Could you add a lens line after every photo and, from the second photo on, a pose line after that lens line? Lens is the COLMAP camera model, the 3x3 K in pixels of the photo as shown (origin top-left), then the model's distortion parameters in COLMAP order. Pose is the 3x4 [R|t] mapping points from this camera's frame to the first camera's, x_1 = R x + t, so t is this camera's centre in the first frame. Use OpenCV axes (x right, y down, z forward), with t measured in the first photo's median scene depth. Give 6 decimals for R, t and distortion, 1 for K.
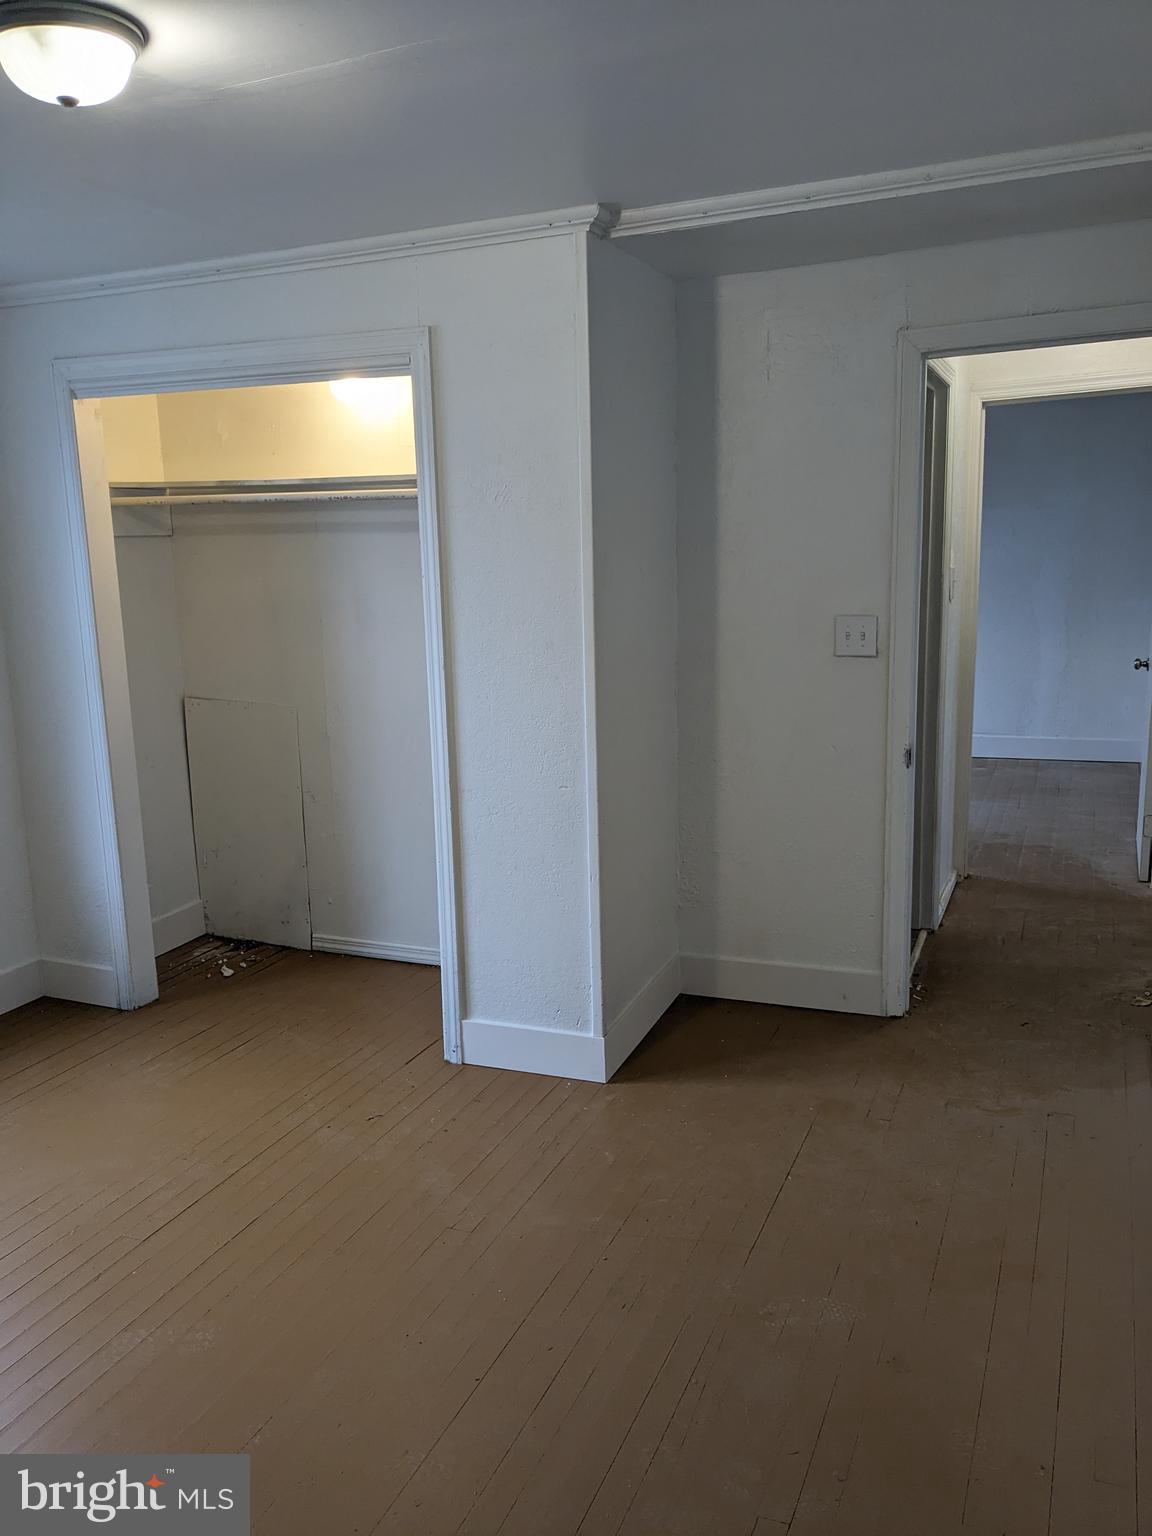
lens RADIAL K [[1218.6, 0, 580.5], [0, 1218.6, 766.2], [0, 0, 1]] dist [0.047475, -0.035415]
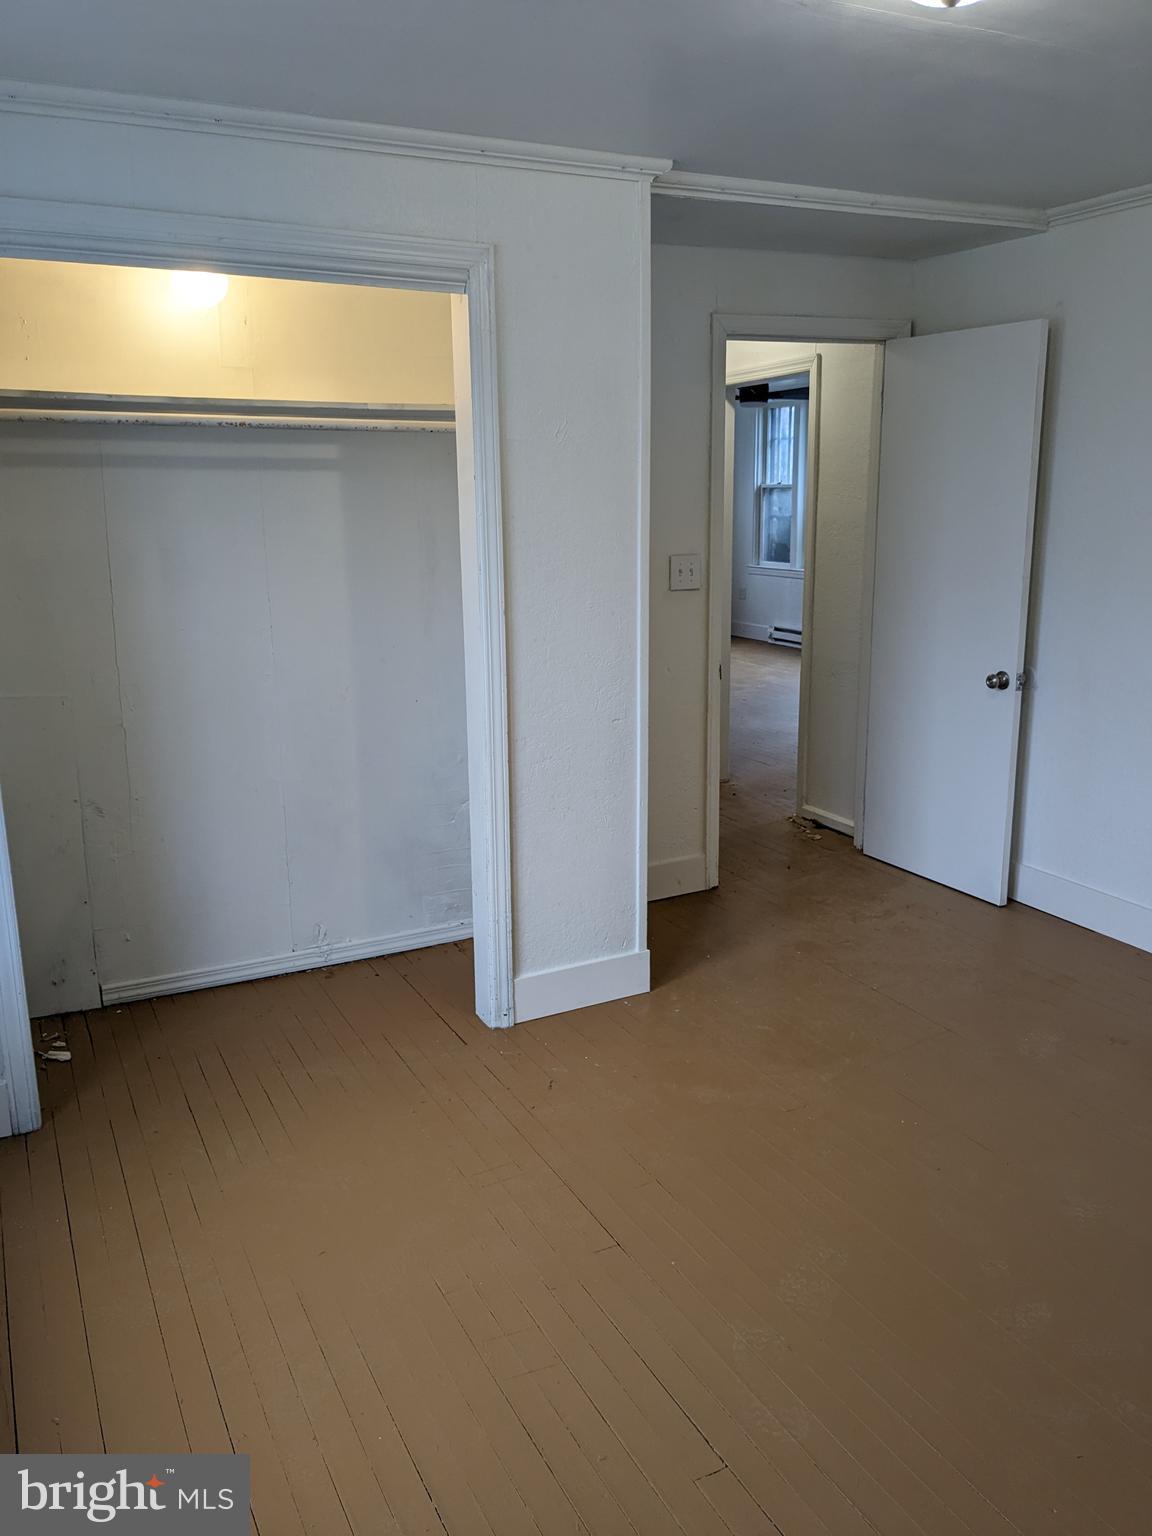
lens RADIAL K [[1218.6, 0, 634.0], [0, 1218.6, 780.7], [0, 0, 1]] dist [0.047475, -0.035415]
pose [[0.636824, -0.158408, 0.754561, -0.733323], [0.135311, 0.986439, 0.092890, -0.024505], [-0.759043, 0.042946, 0.649623, 0.288640]]
